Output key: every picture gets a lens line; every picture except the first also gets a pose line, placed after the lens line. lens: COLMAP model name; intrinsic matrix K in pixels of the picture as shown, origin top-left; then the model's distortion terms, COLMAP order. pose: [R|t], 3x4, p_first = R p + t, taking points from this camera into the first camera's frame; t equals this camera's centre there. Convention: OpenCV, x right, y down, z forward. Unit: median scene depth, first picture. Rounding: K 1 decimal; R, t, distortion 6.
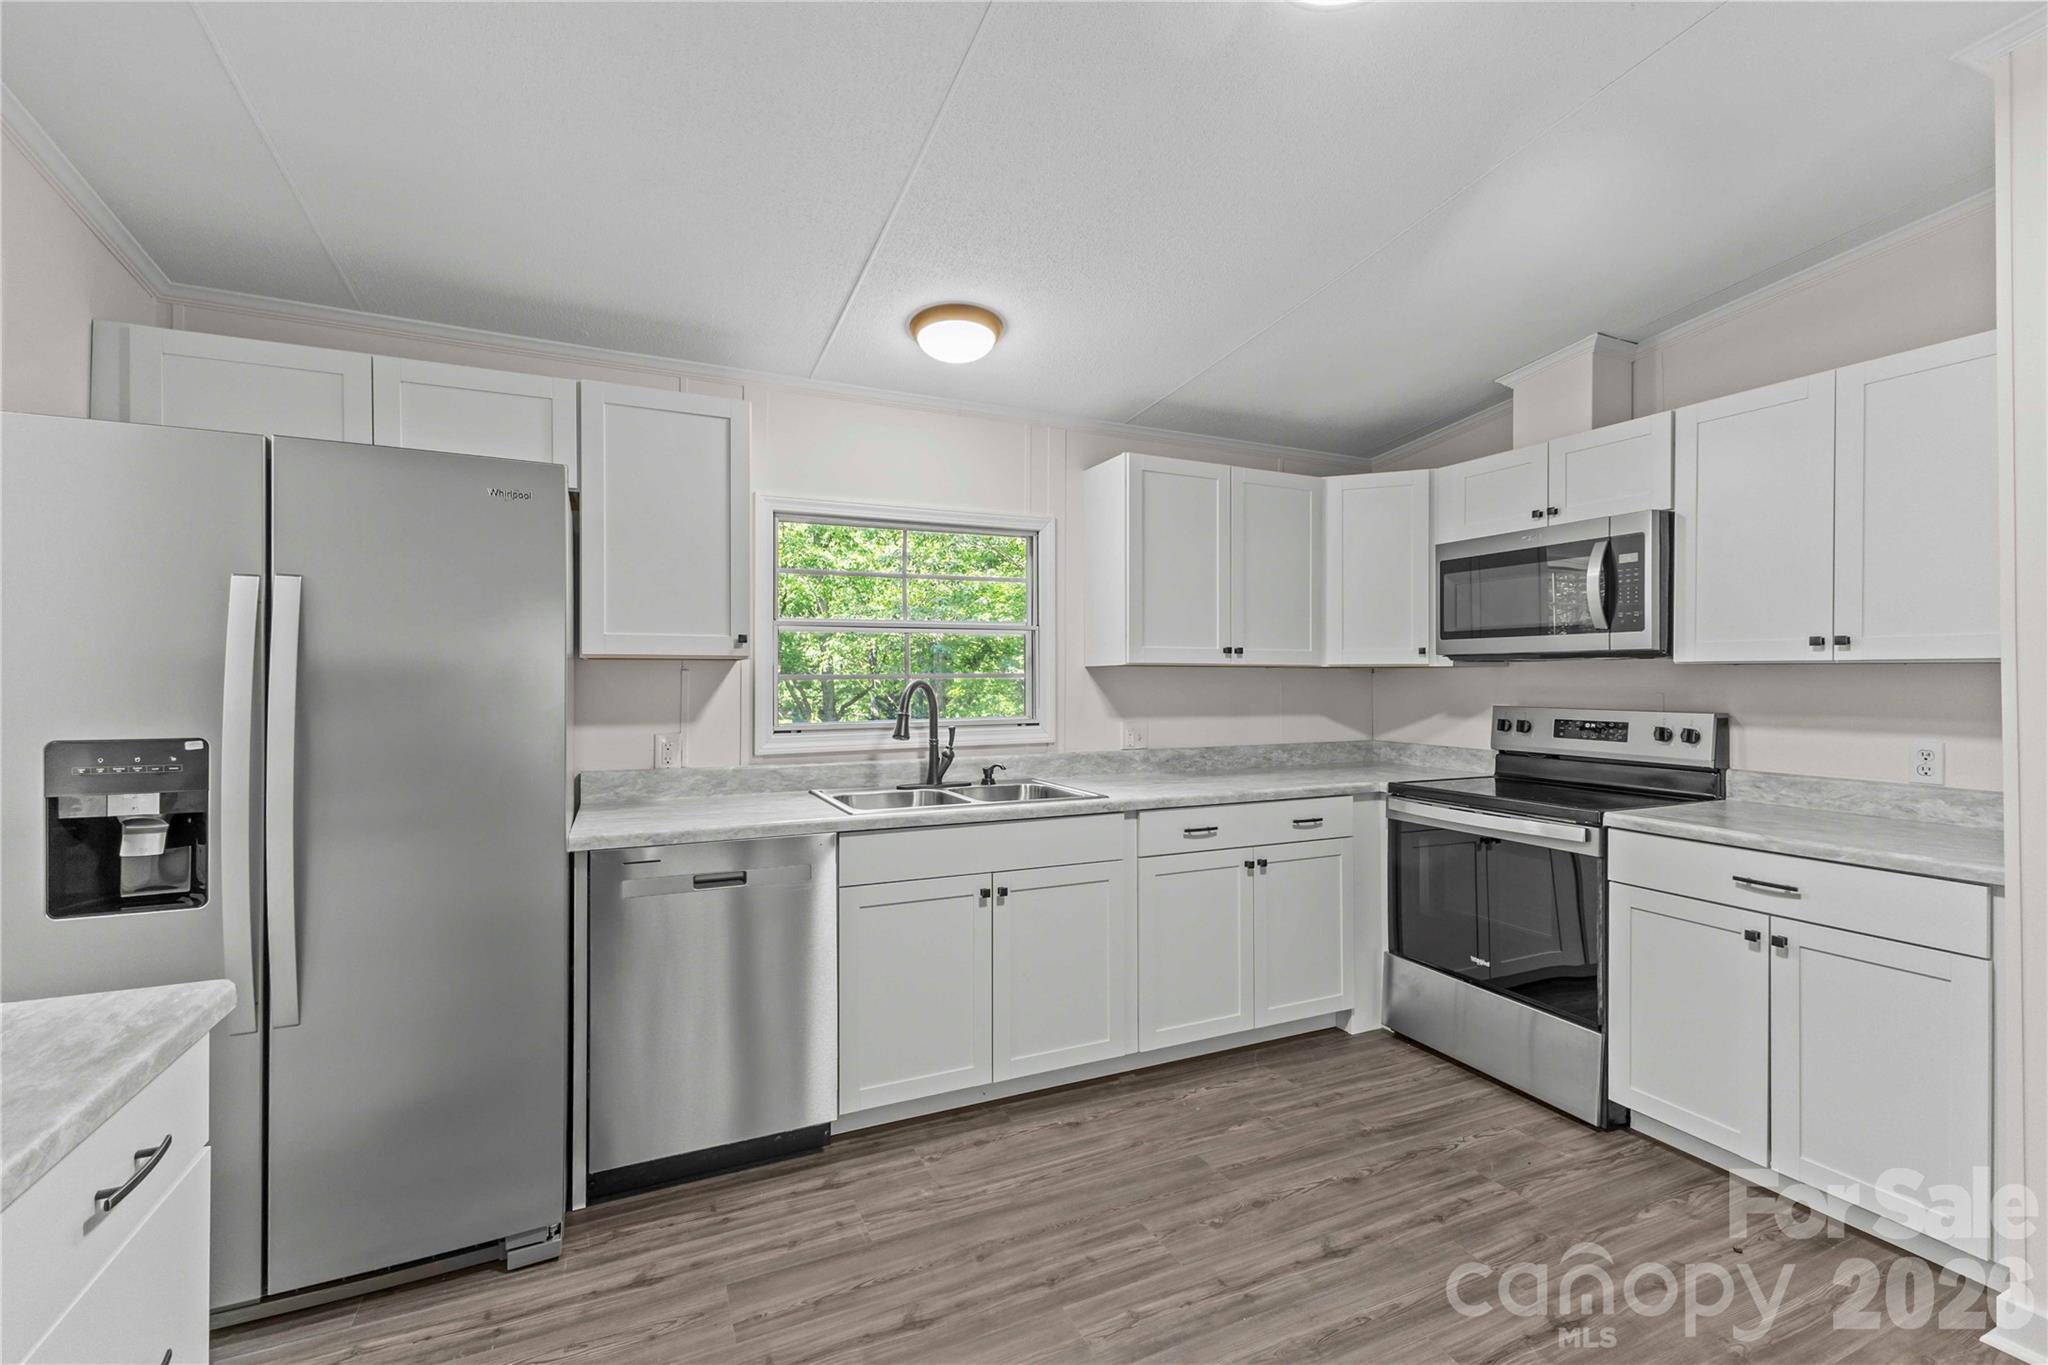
lens RADIAL K [[878.0, 0, 1021.4], [0, 878.0, 676.2], [0, 0, 1]] dist [0.007319, 0.000128]
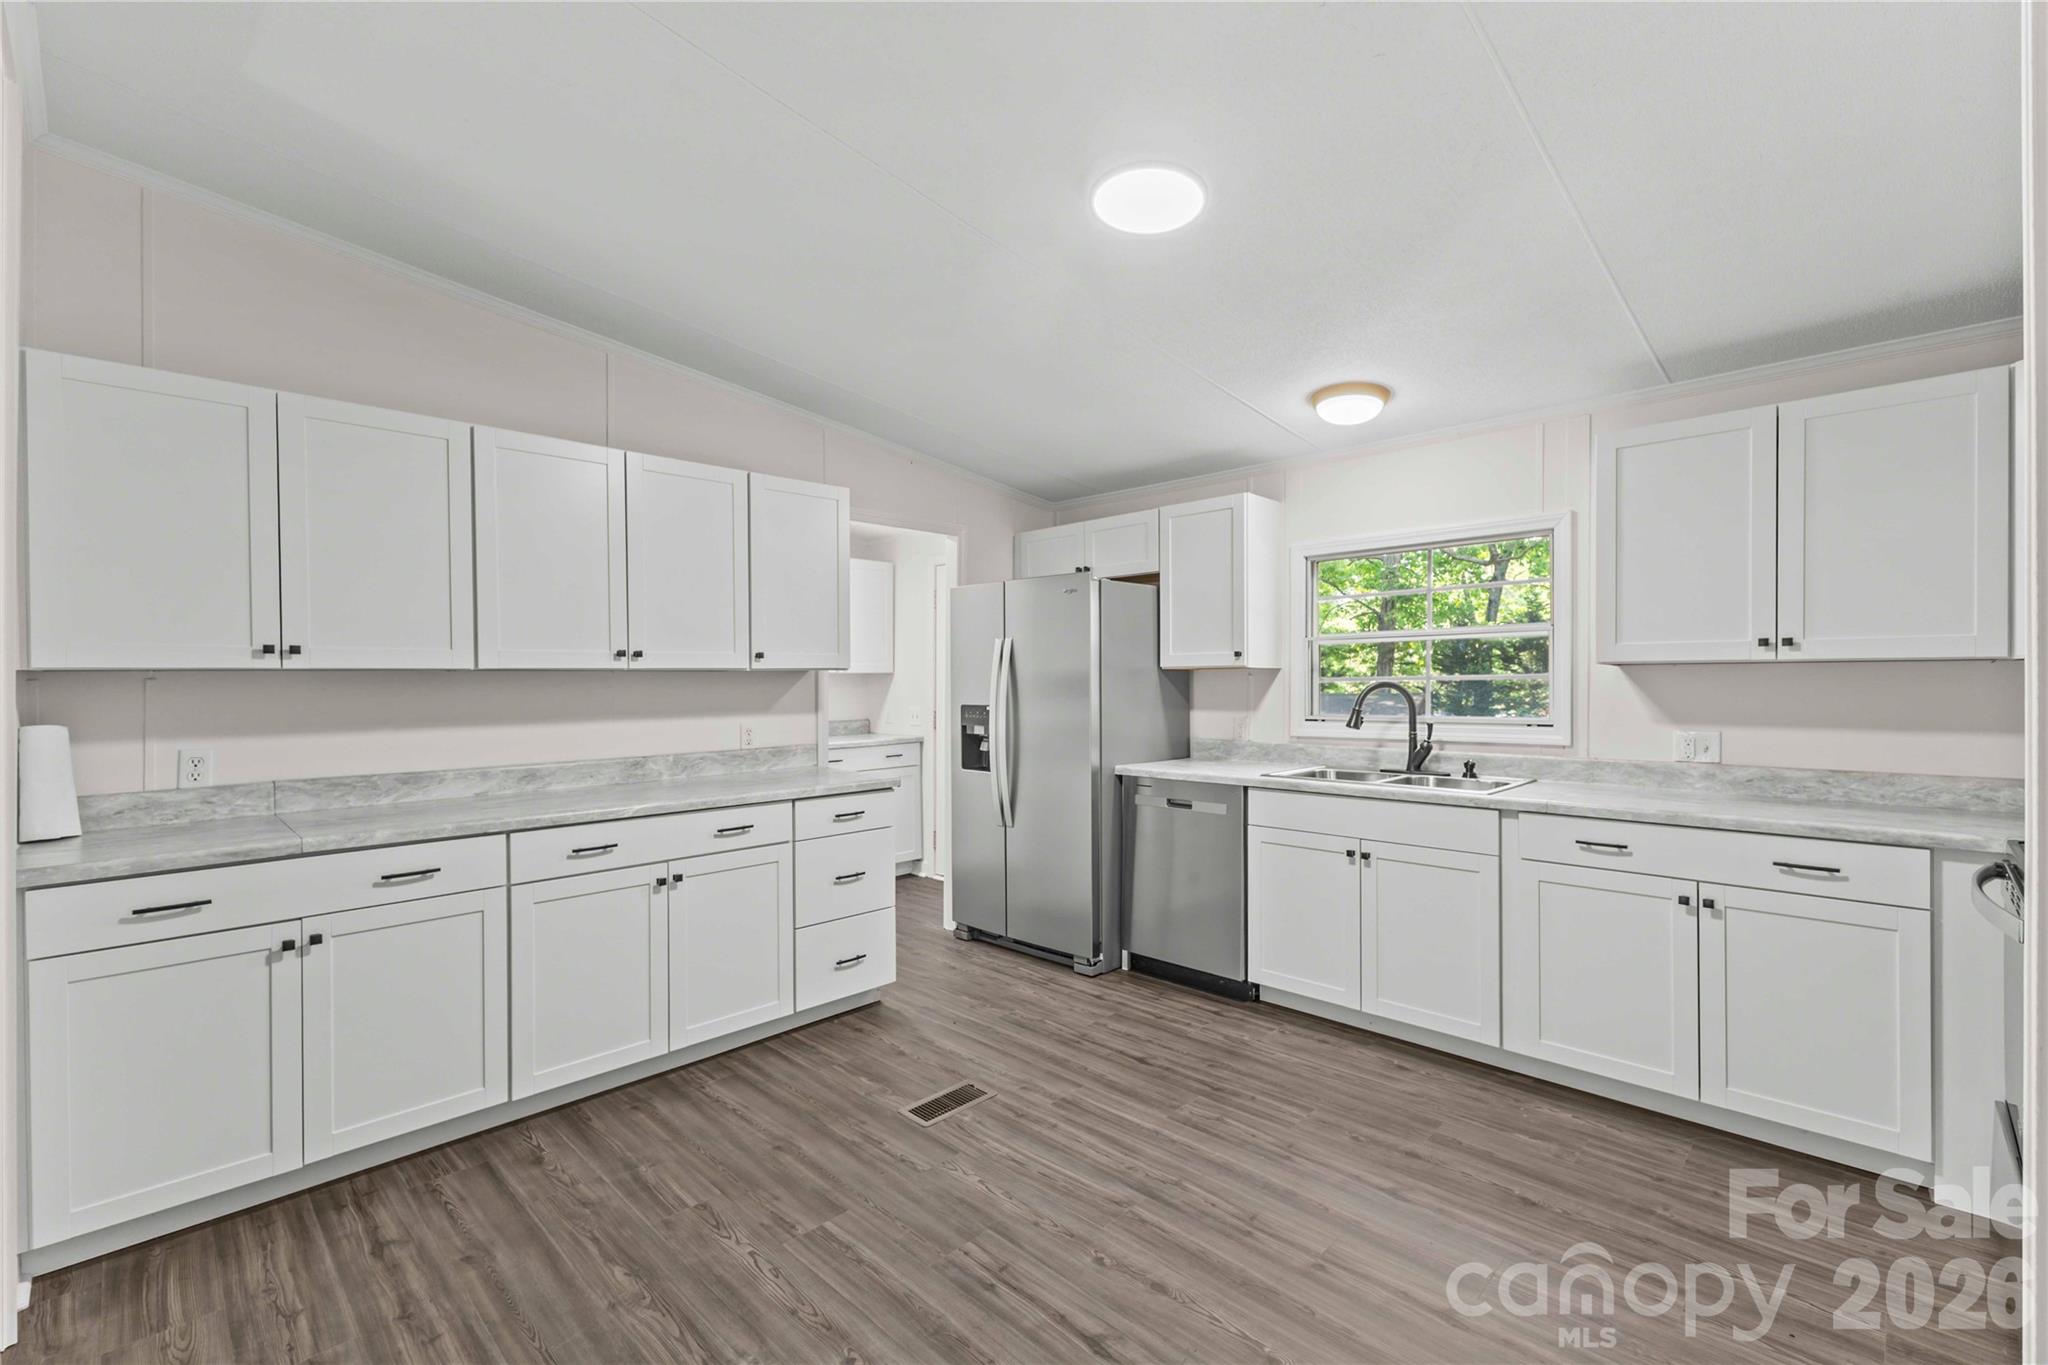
lens RADIAL K [[881.1, 0, 1019.2], [0, 881.1, 684.1], [0, 0, 1]] dist [0.007567, -0.000537]
pose [[0.350120, 0.000243, -0.936705, 0.883883], [0.006516, 0.999975, 0.002695, 0.001867], [0.936682, -0.007047, 0.350110, 0.119669]]
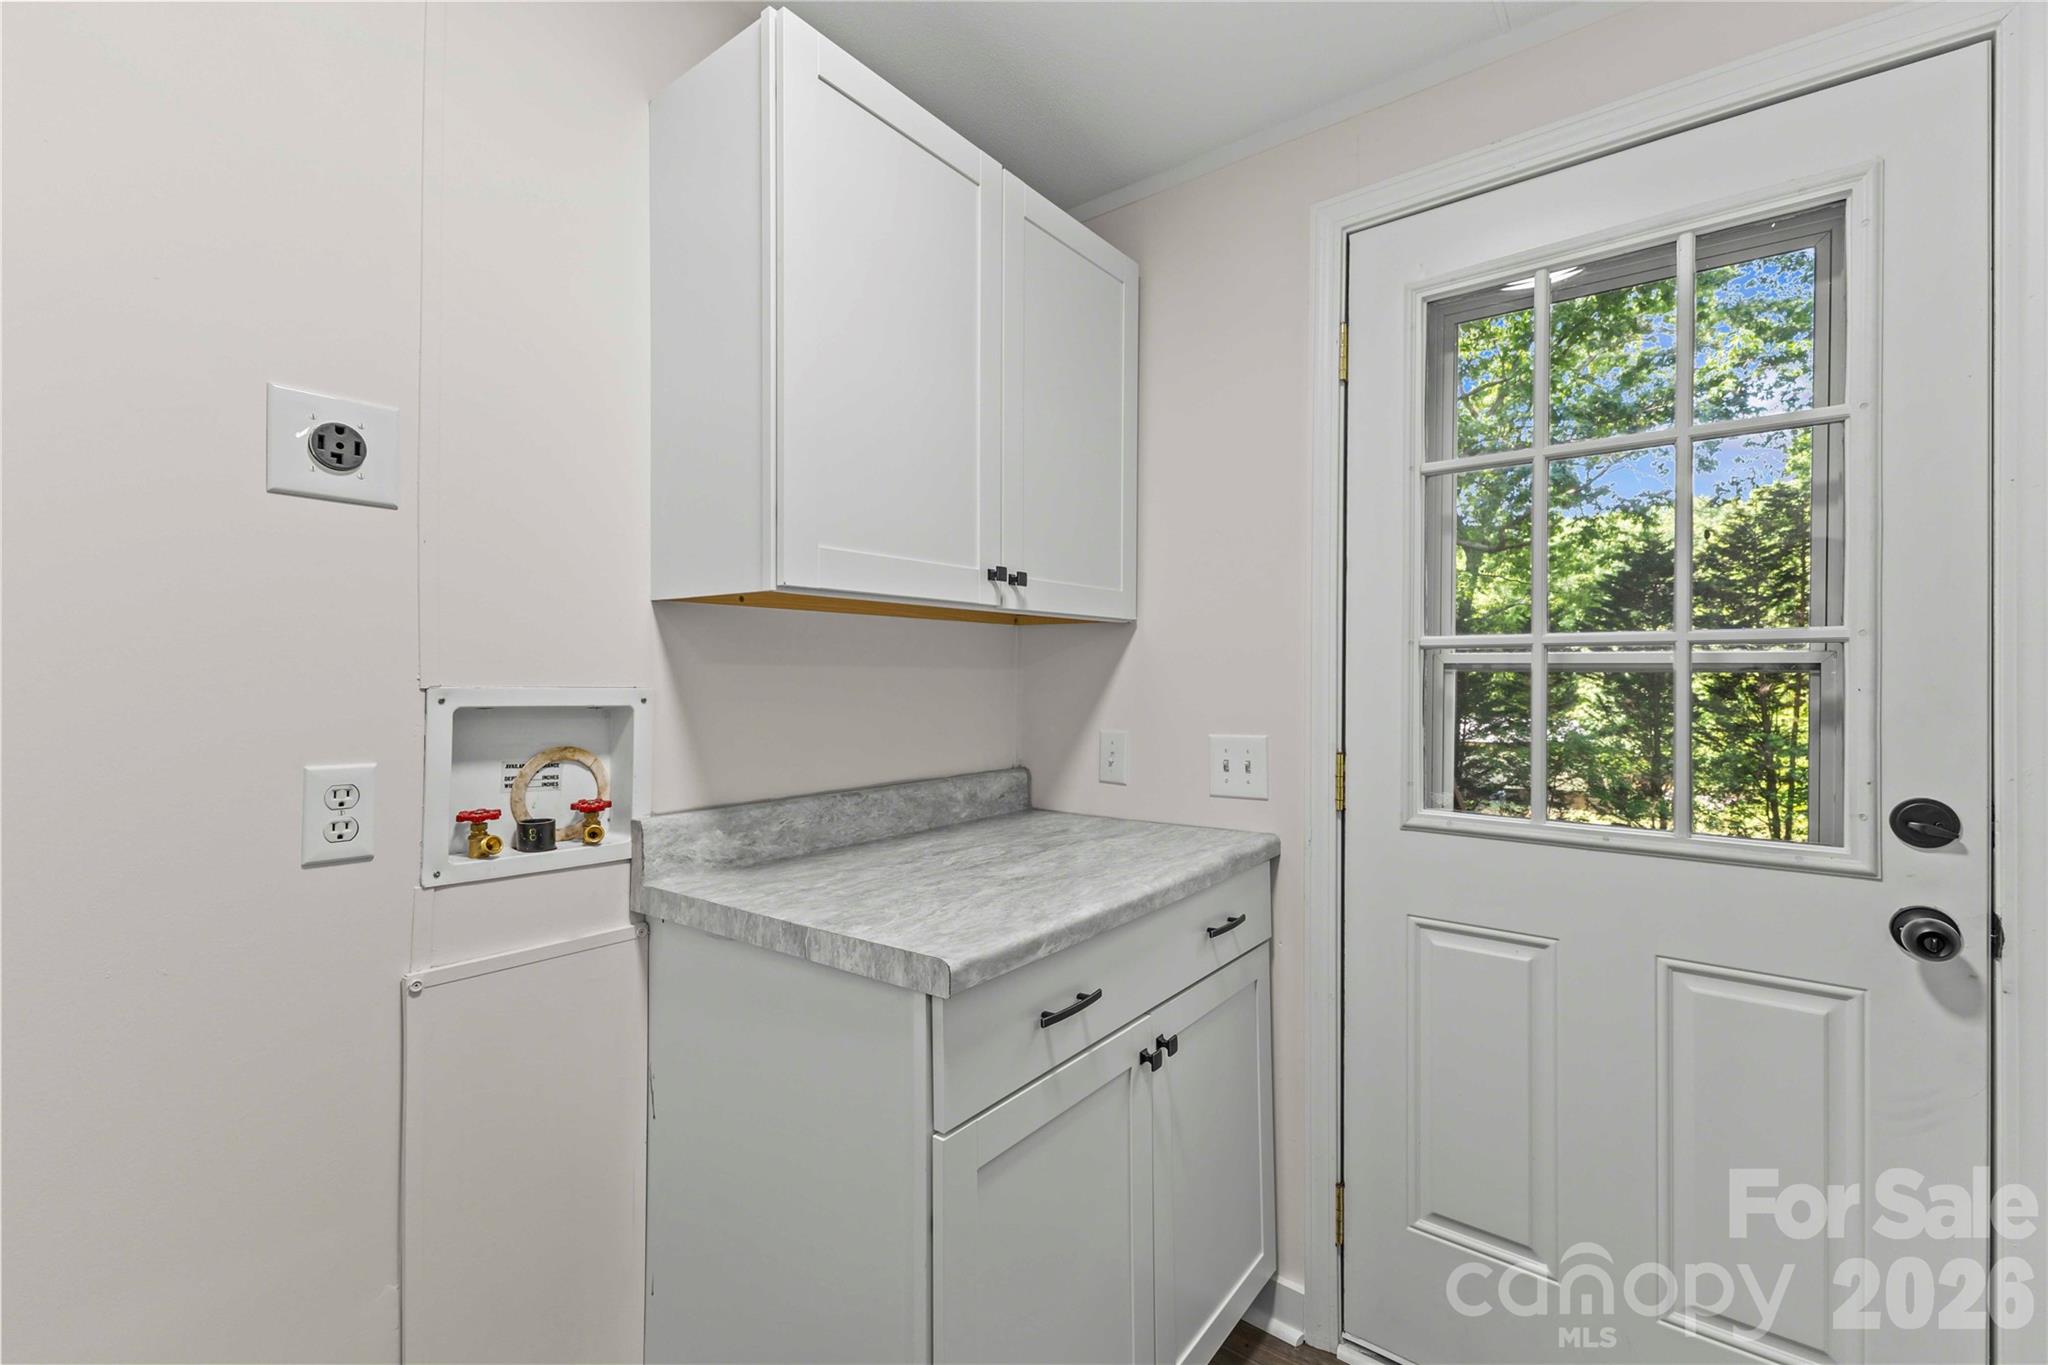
lens RADIAL K [[878.0, 0, 1021.4], [0, 878.0, 676.2], [0, 0, 1]] dist [0.007319, 0.000128]
pose [[0.456938, -0.007987, -0.889463, -0.730731], [-0.003228, 0.999938, -0.010638, 0.027380], [0.889493, 0.007732, 0.456884, 0.208188]]
